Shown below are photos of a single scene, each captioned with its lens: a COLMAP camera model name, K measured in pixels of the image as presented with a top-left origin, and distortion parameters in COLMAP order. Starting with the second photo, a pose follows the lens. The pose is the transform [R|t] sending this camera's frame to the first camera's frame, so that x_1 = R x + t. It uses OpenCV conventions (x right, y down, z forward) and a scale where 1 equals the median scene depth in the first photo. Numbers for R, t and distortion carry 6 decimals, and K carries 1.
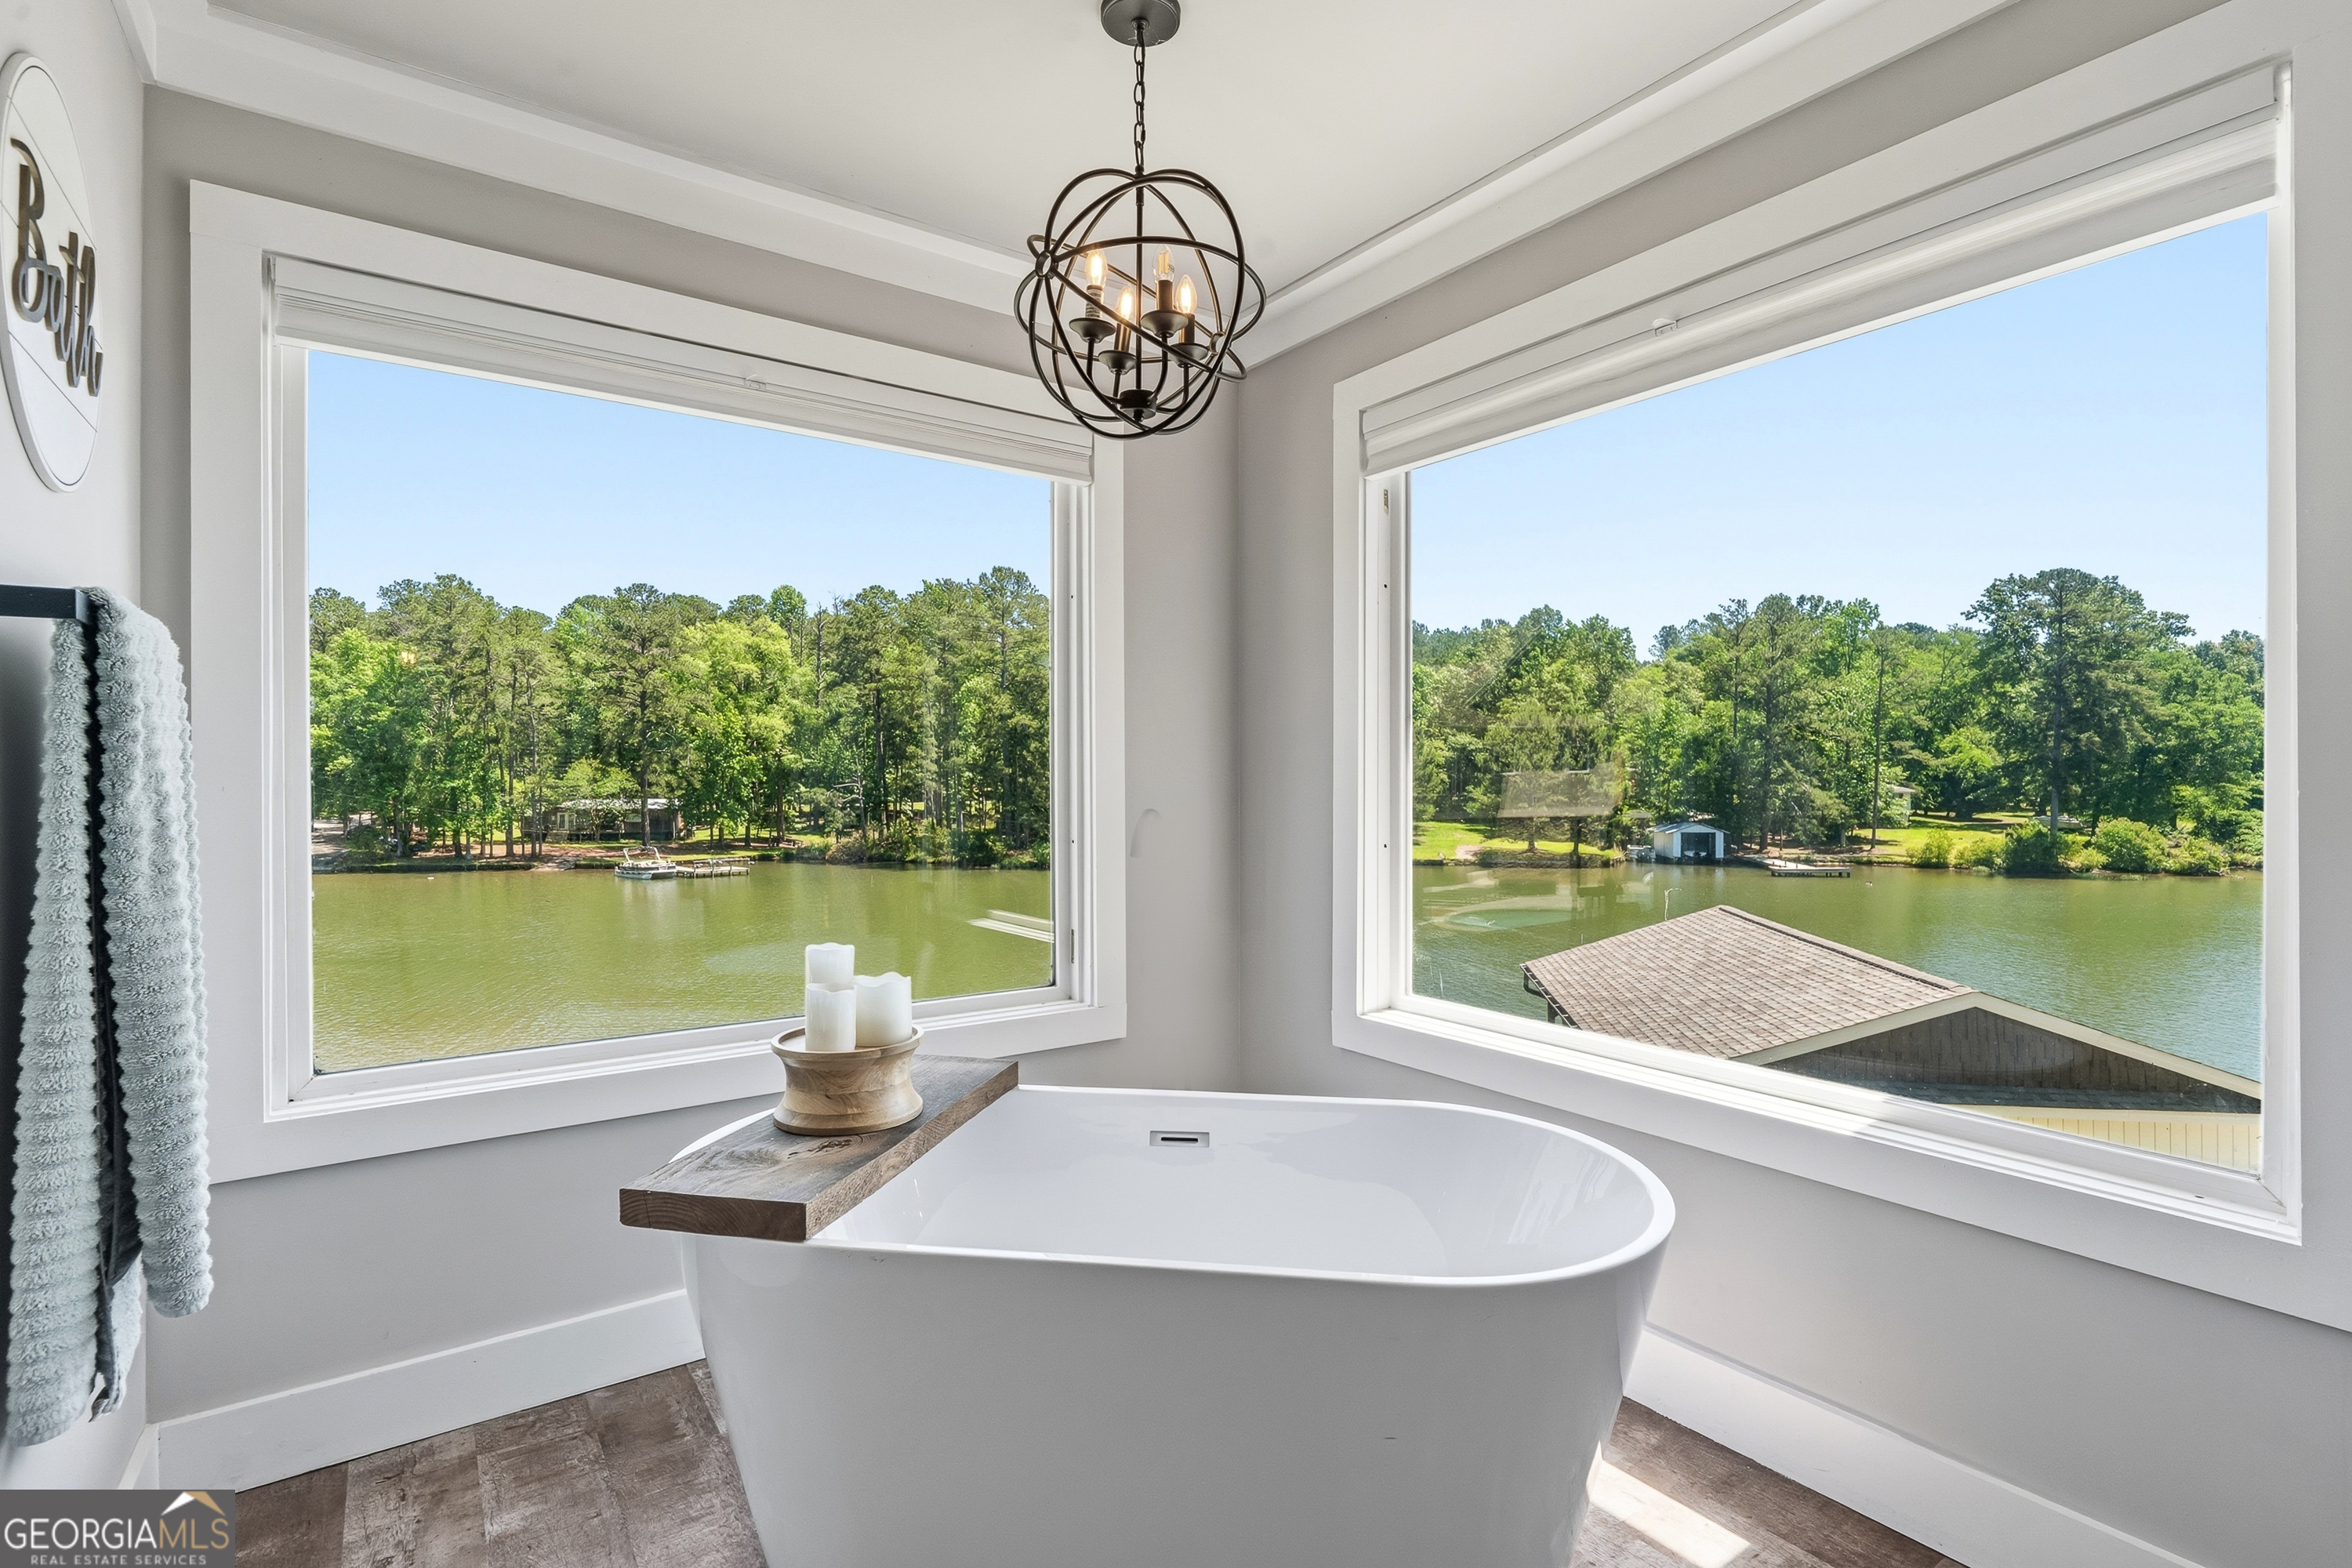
lens RADIAL K [[1099.2, 0, 1197.1], [0, 1099.2, 774.7], [0, 0, 1]] dist [0.000639, -0.001967]
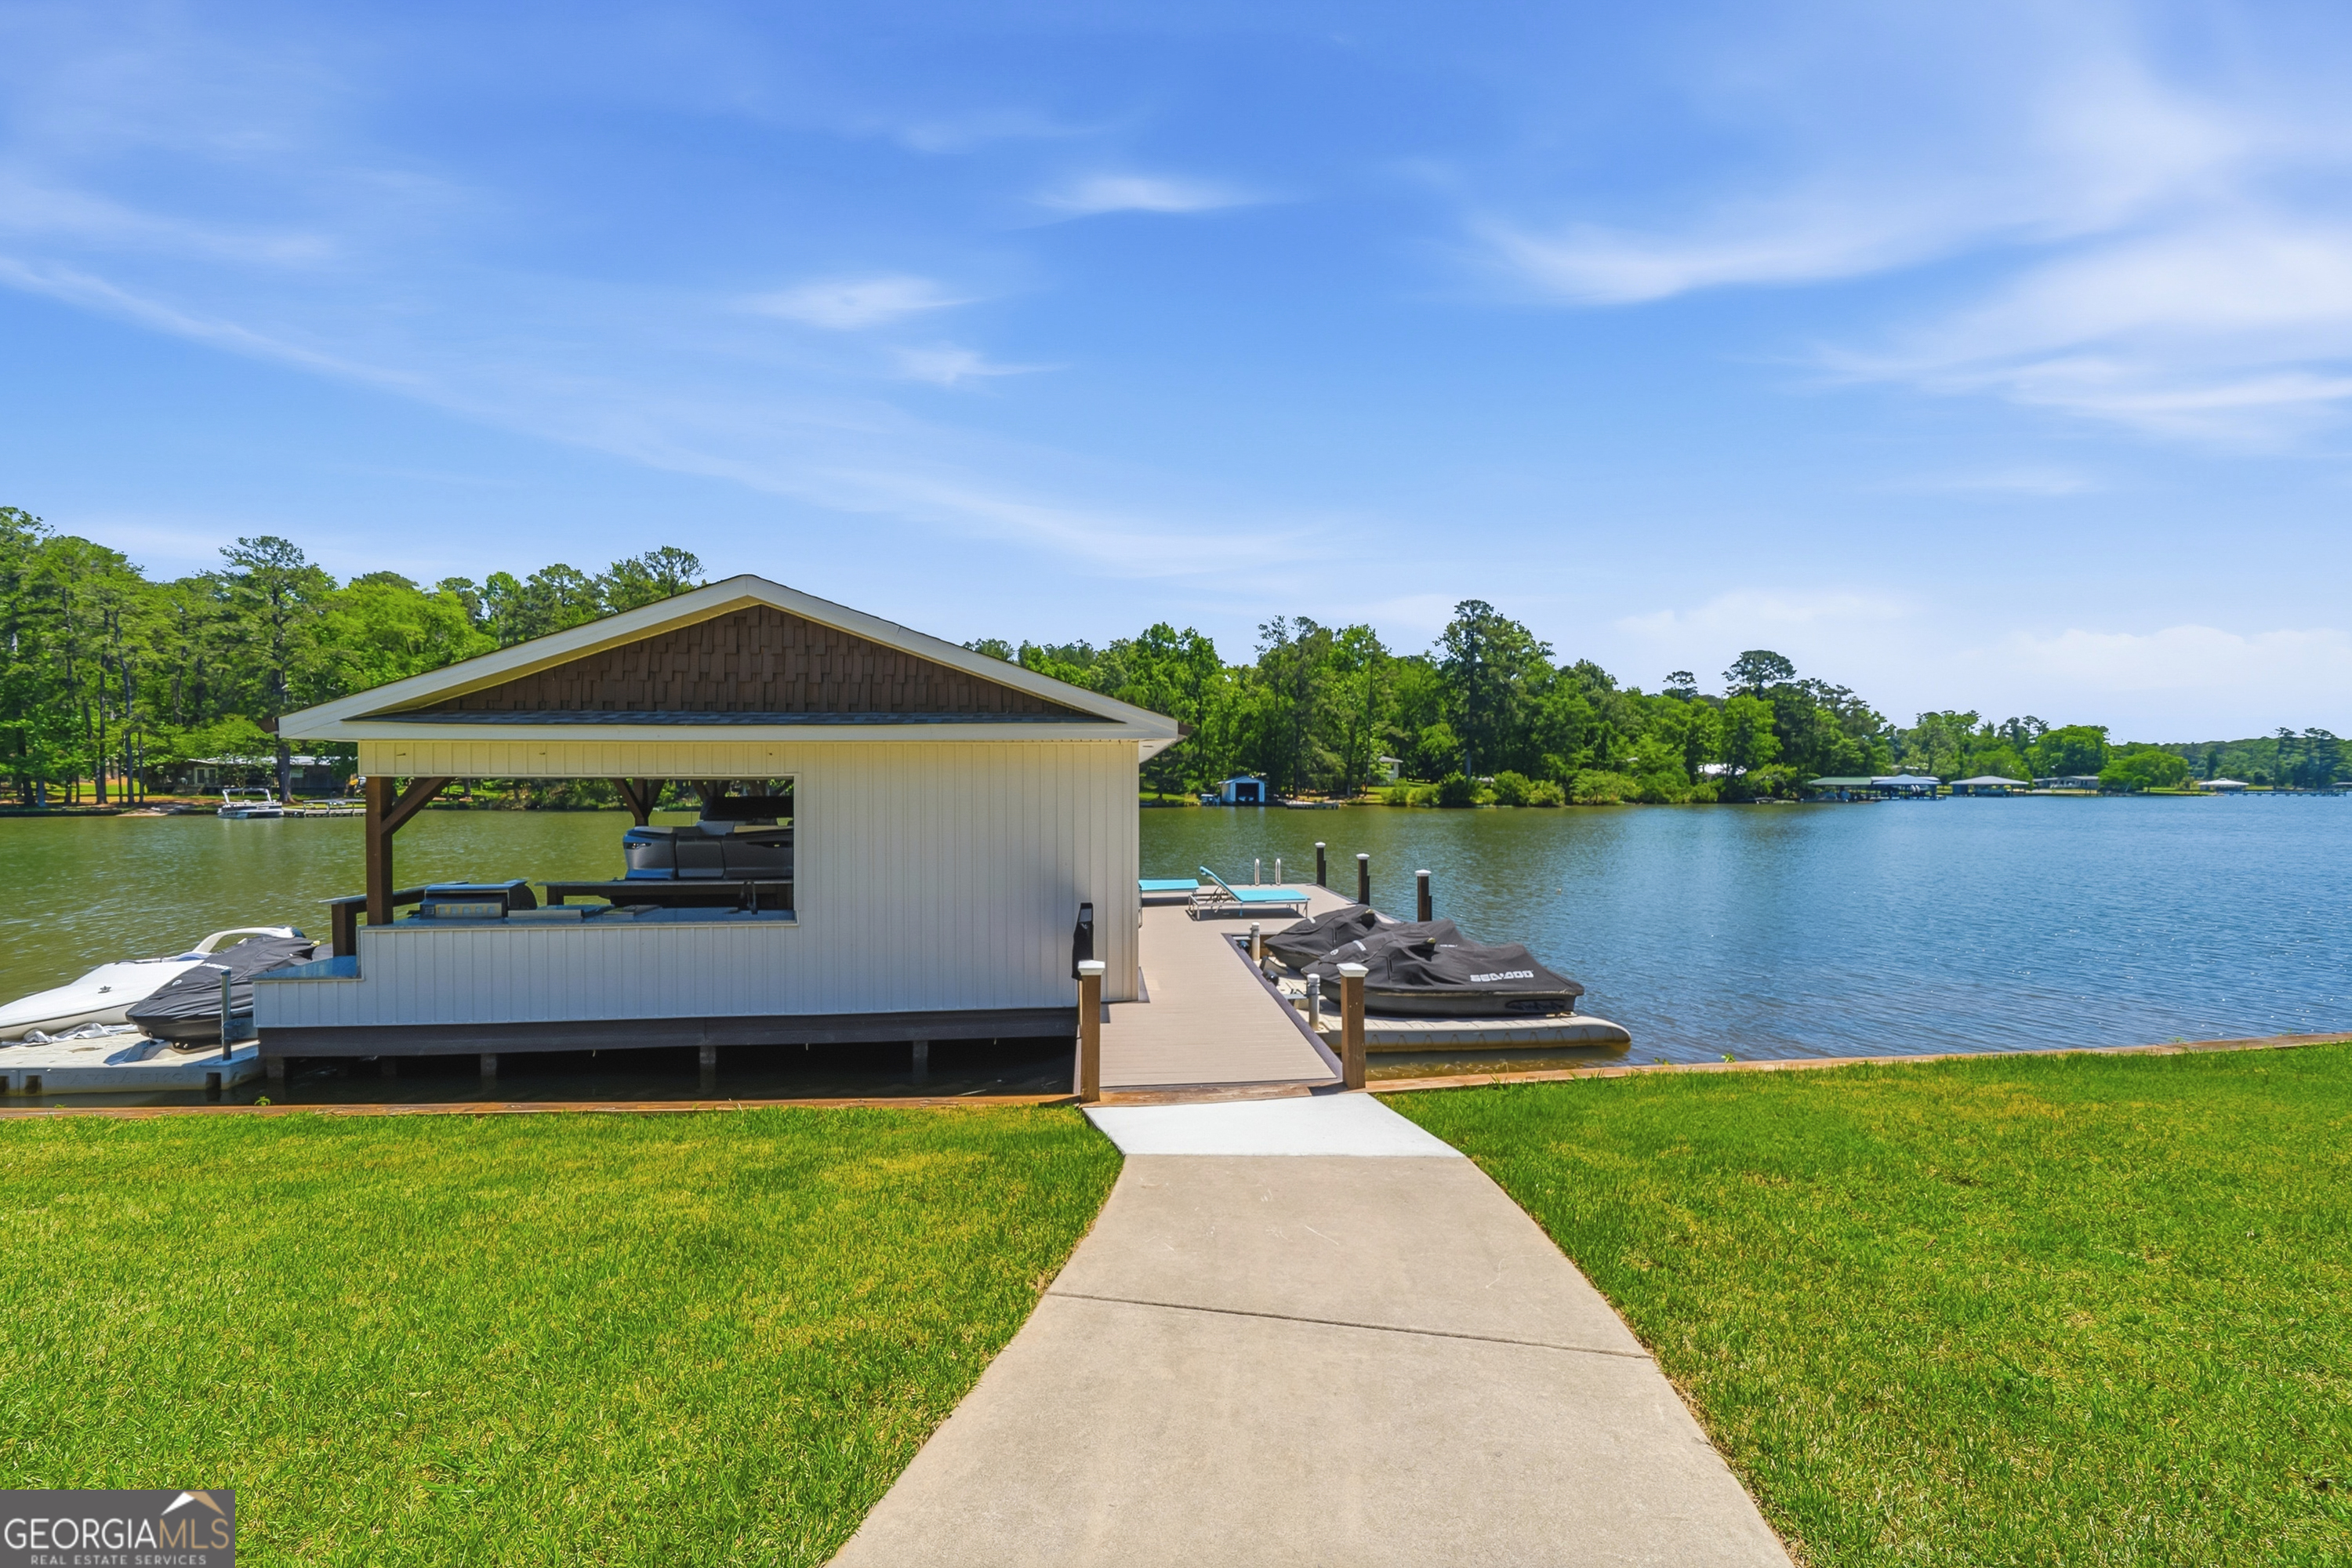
lens RADIAL K [[811.6, 0, 1188.7], [0, 811.6, 784.5], [0, 0, 1]] dist [-0.009867, 0.000437]
pose [[0.962344, 0.001851, 0.271830, 0.103784], [-0.005184, 0.999920, 0.011544, 0.040612], [-0.271786, -0.012519, 0.962276, 0.046625]]
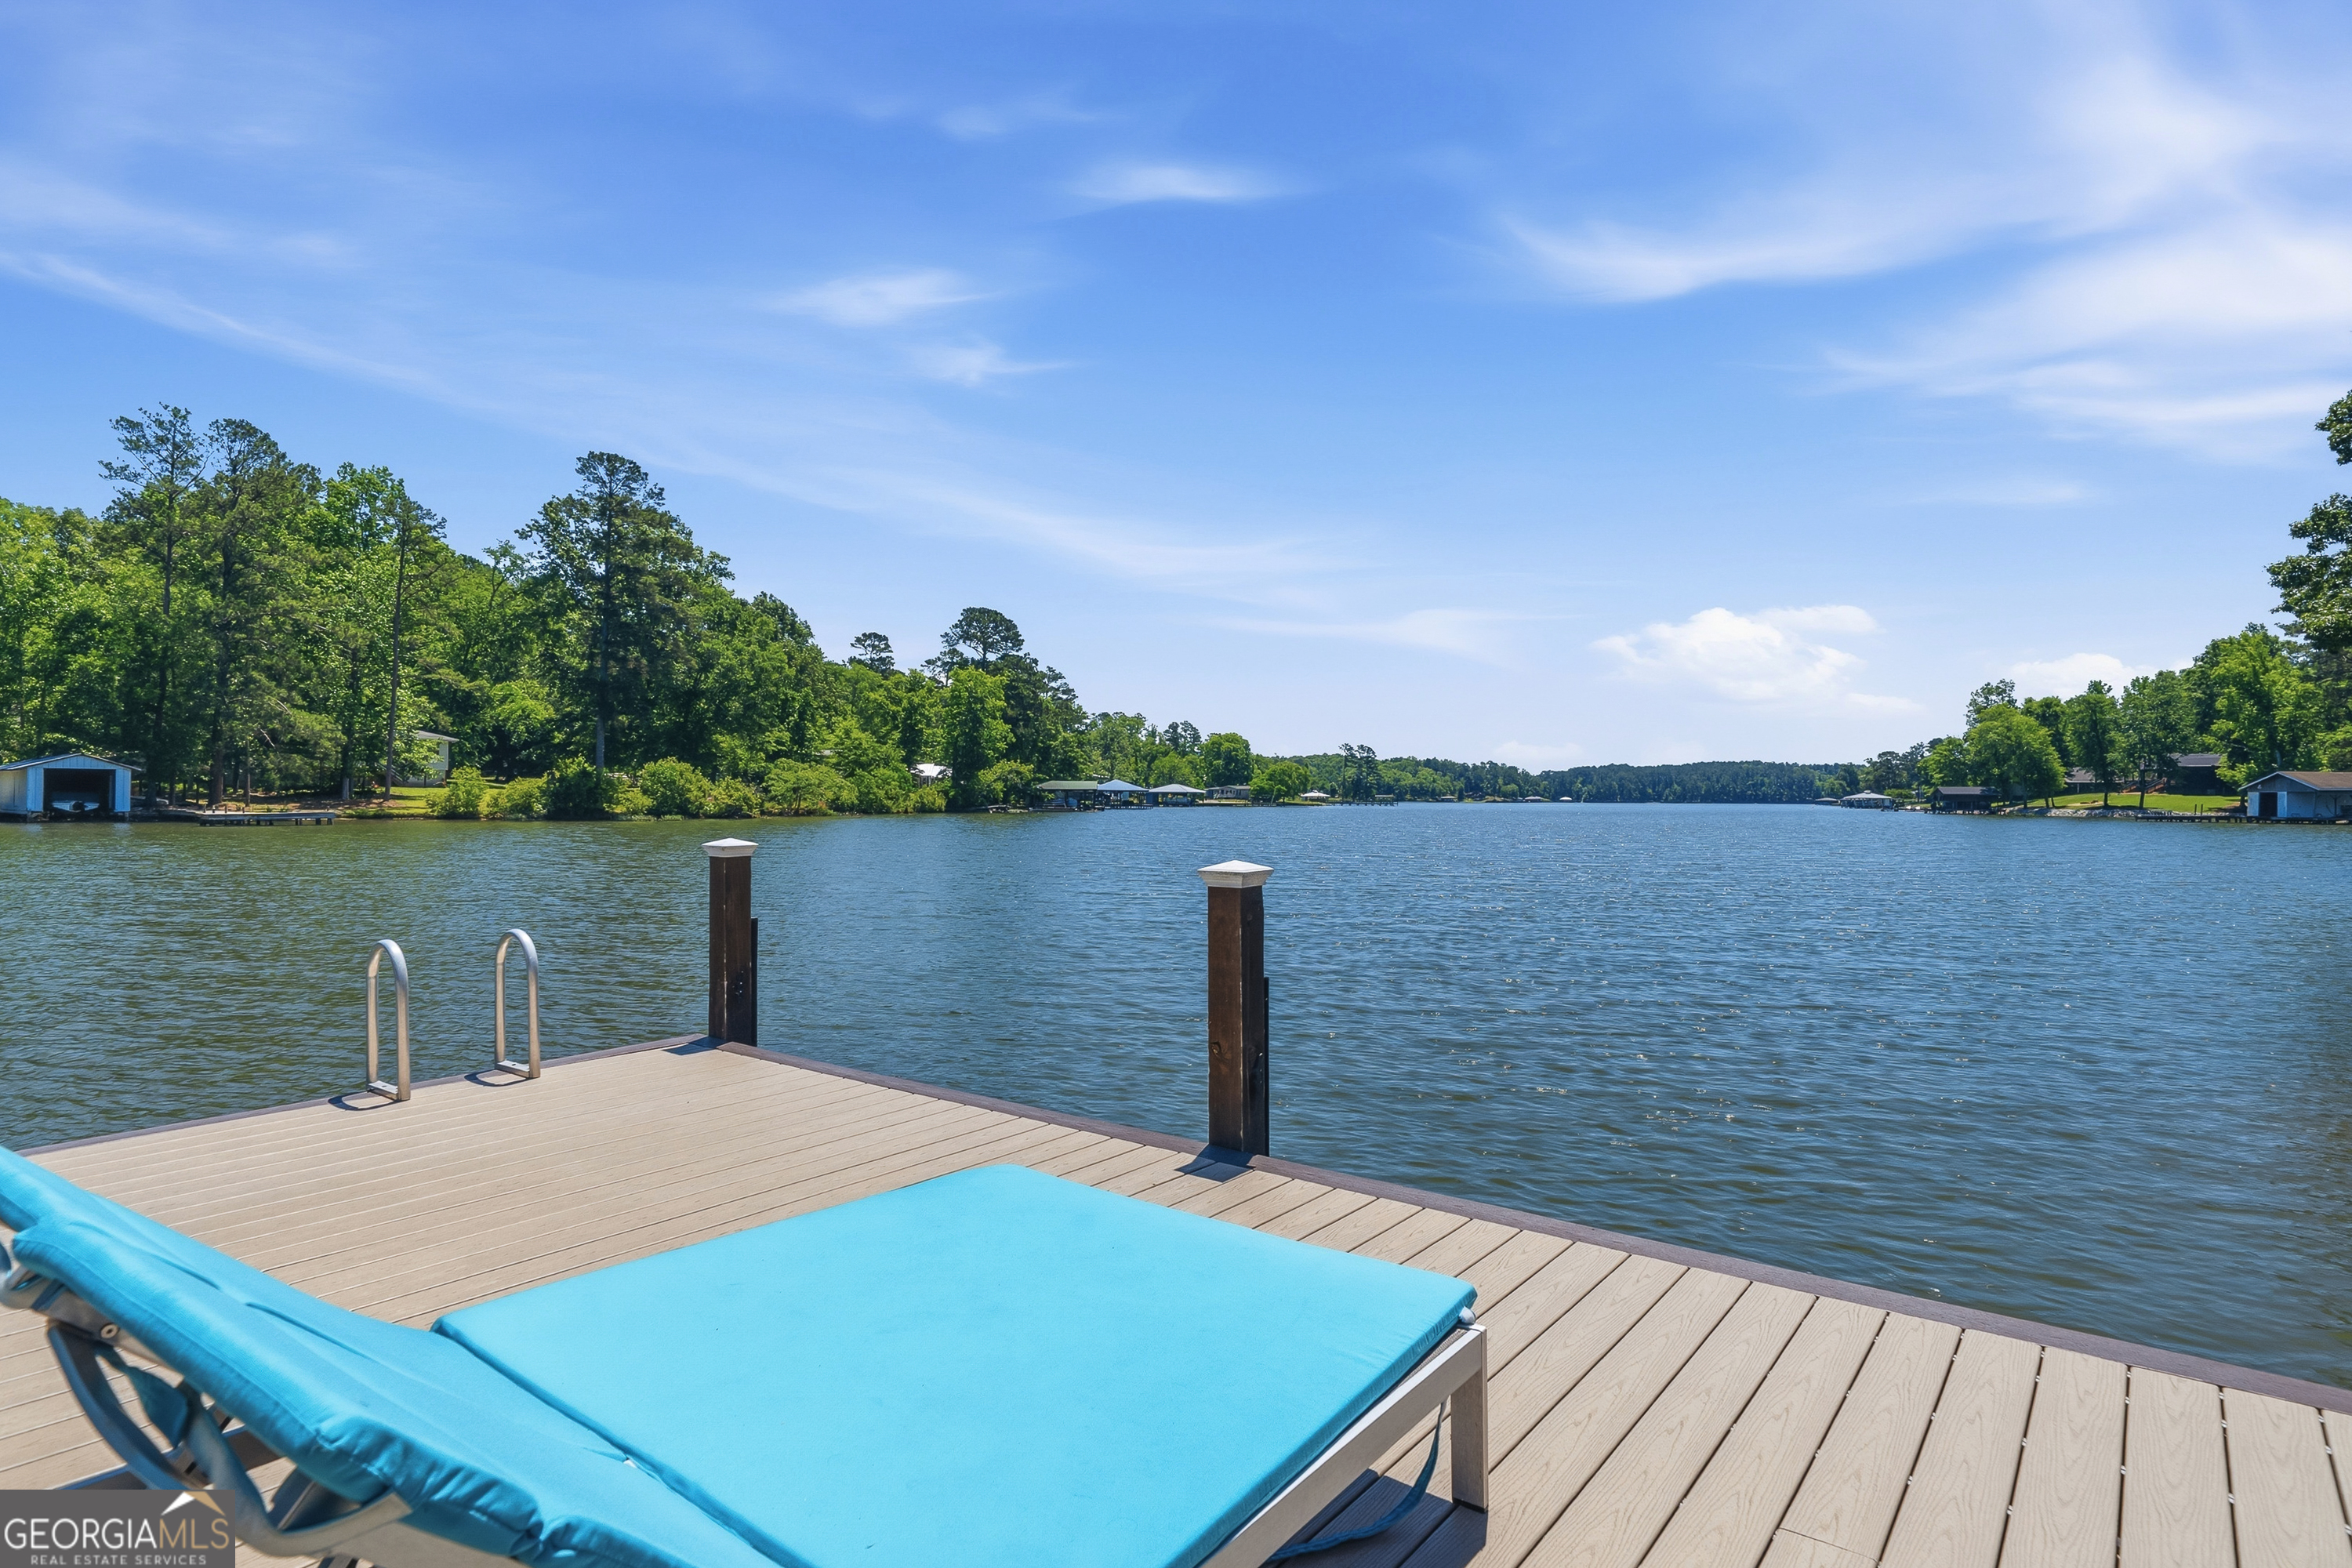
lens RADIAL K [[1218.2, 0, 1164.3], [0, 1218.2, 786.9], [0, 0, 1]] dist [-0.002932, 0.000473]
pose [[0.469233, 0.012269, 0.882989, 0.138102], [-0.017146, 0.999842, -0.004781, 0.052197], [-0.882908, -0.012896, 0.469369, 0.156808]]
